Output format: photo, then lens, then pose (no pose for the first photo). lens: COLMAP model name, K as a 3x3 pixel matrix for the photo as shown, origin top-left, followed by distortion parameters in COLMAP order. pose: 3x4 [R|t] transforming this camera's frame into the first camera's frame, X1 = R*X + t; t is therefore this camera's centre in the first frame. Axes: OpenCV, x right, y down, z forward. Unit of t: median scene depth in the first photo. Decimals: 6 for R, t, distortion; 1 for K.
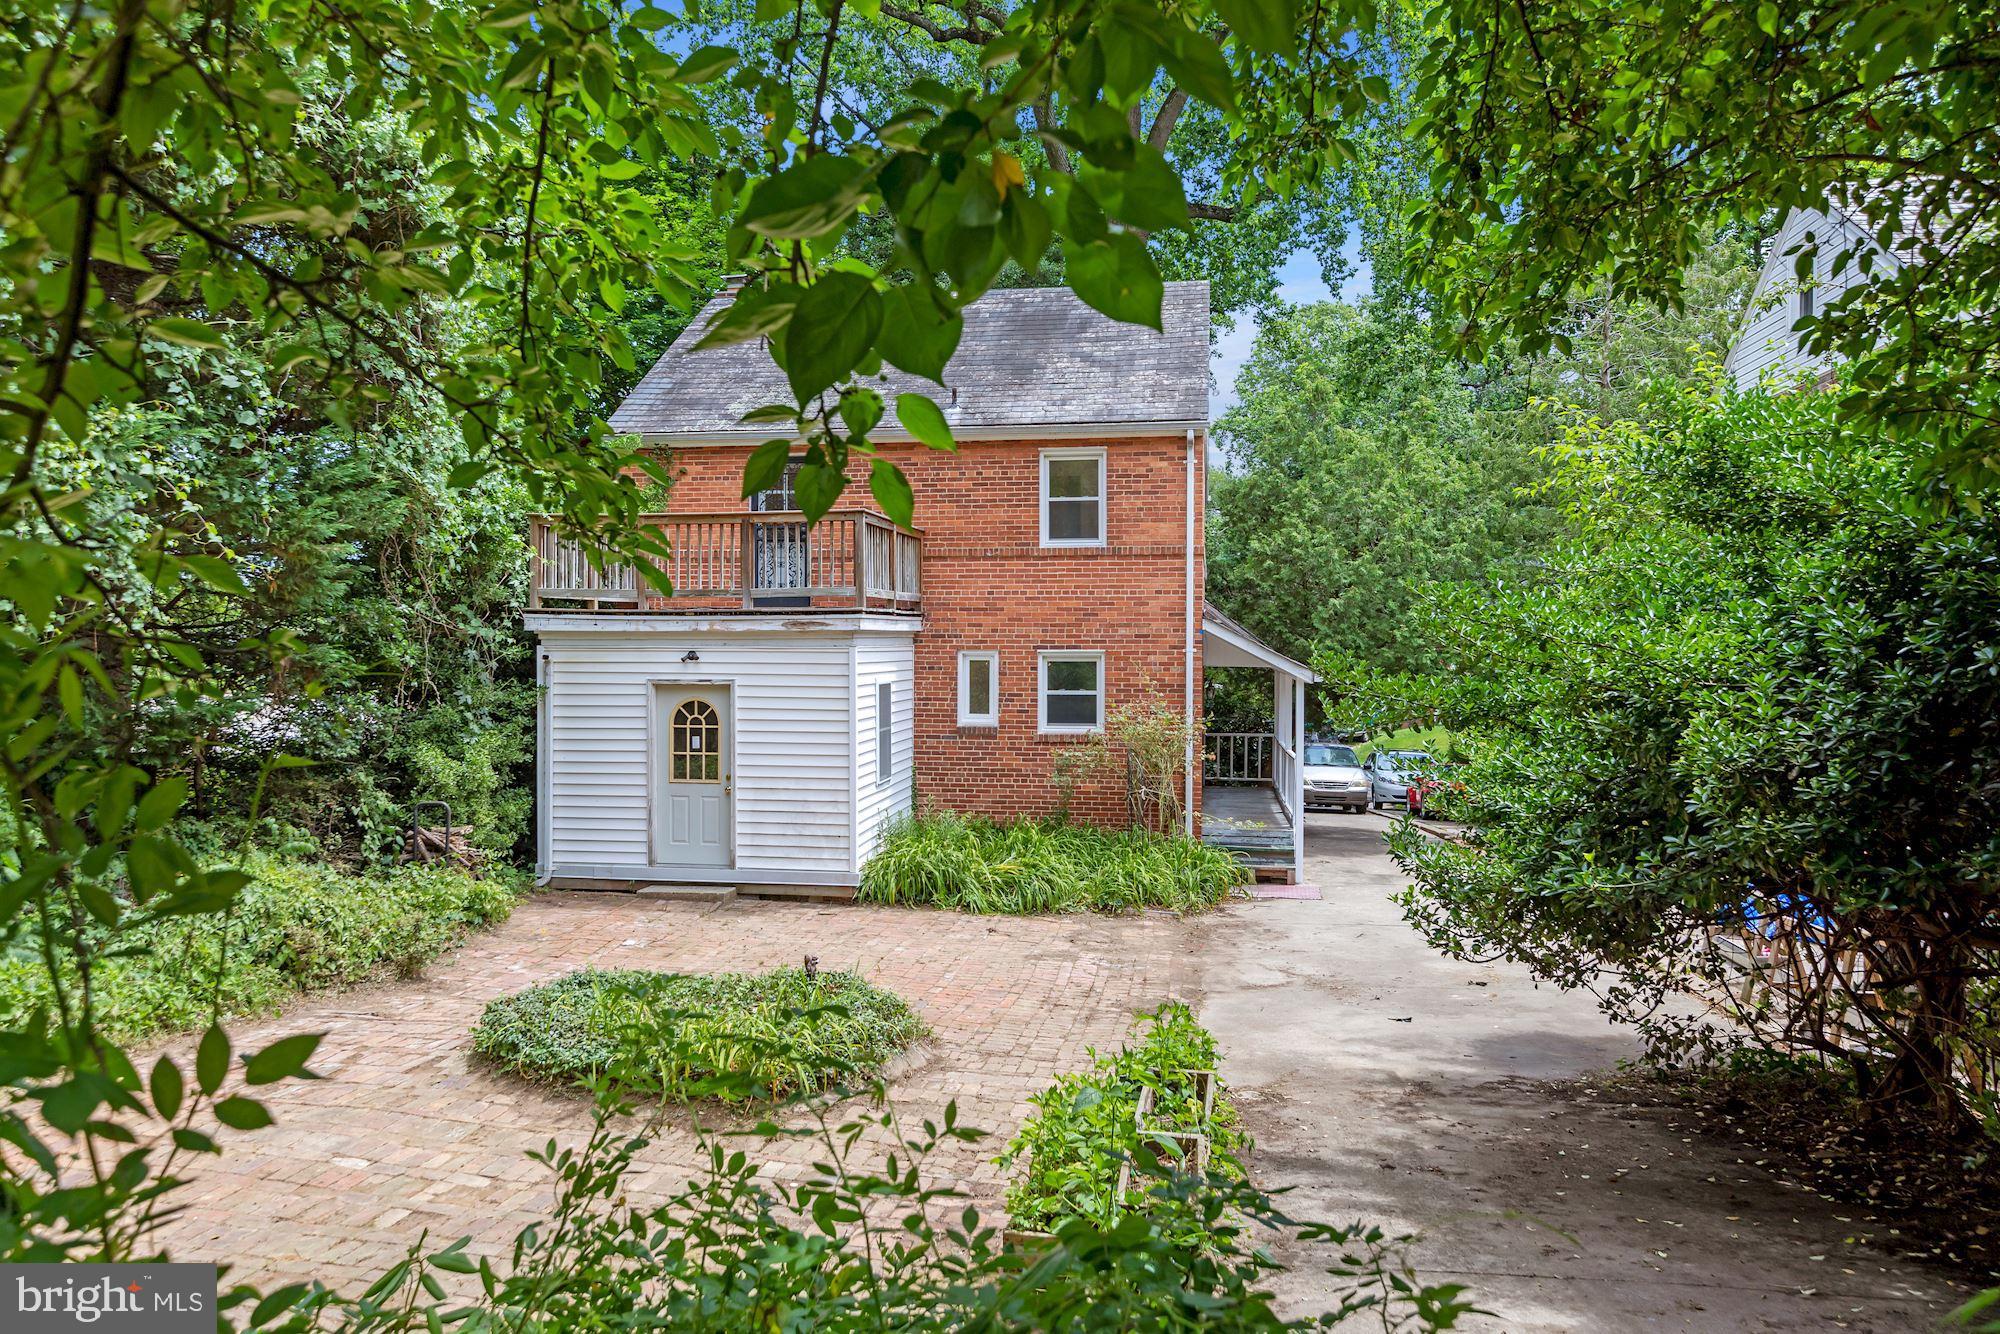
lens RADIAL K [[1330.0, 0, 1000.0], [0, 1330.0, 667.0], [0, 0, 1]] dist [-0.000683, -0.000066]
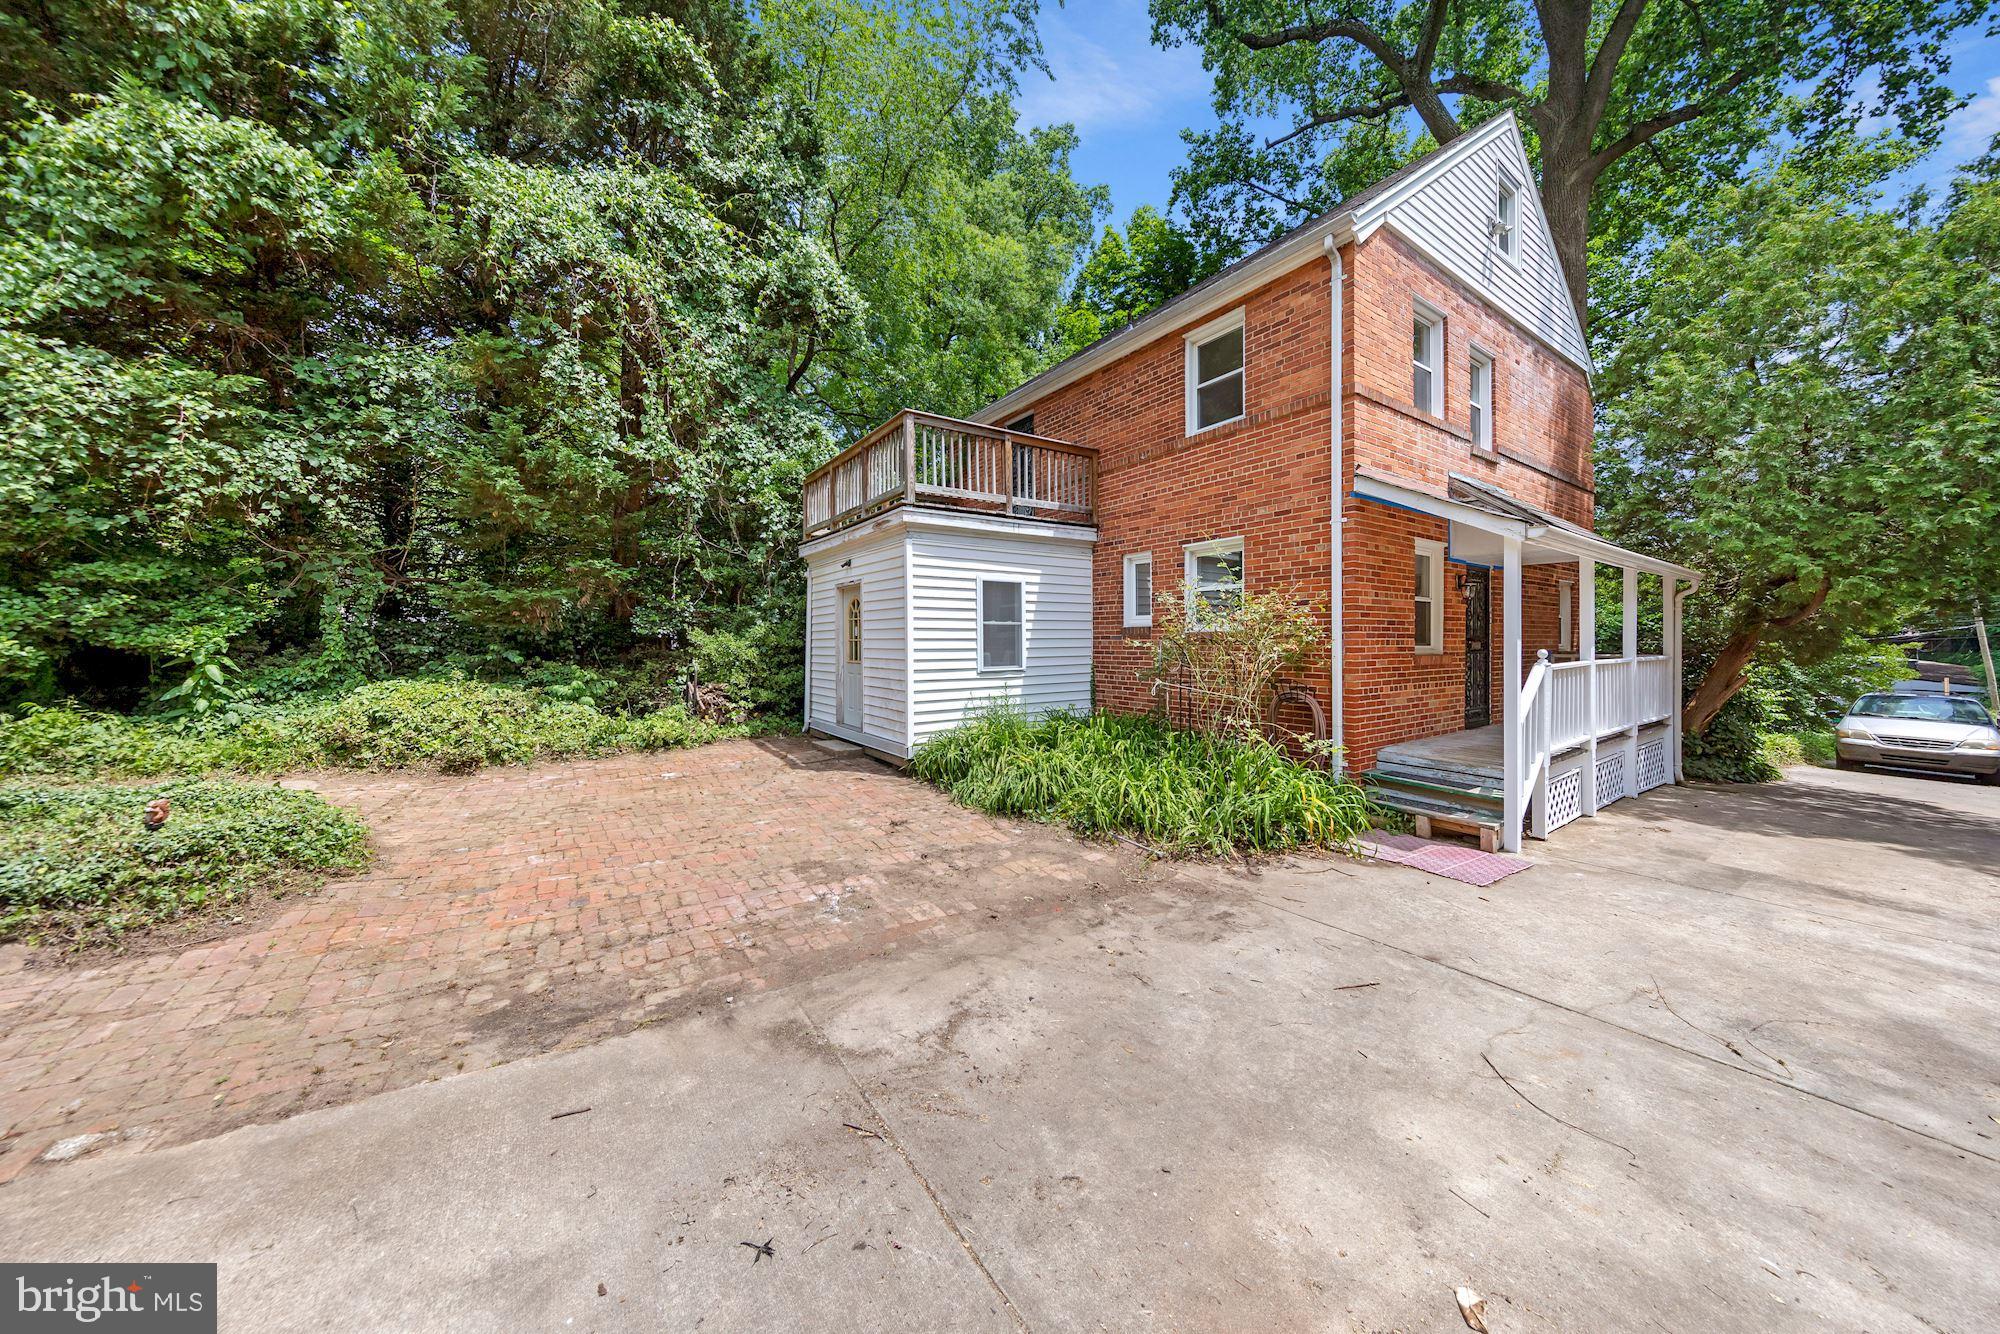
lens RADIAL K [[647.0, 0, 1002.0], [0, 647.0, 642.5], [0, 0, 1]] dist [0.000077, -0.000005]
pose [[0.687097, 0.000373, -0.726565, 0.282006], [-0.004681, 0.999981, -0.003913, 0.060964], [0.726550, 0.006089, 0.687086, 0.590630]]
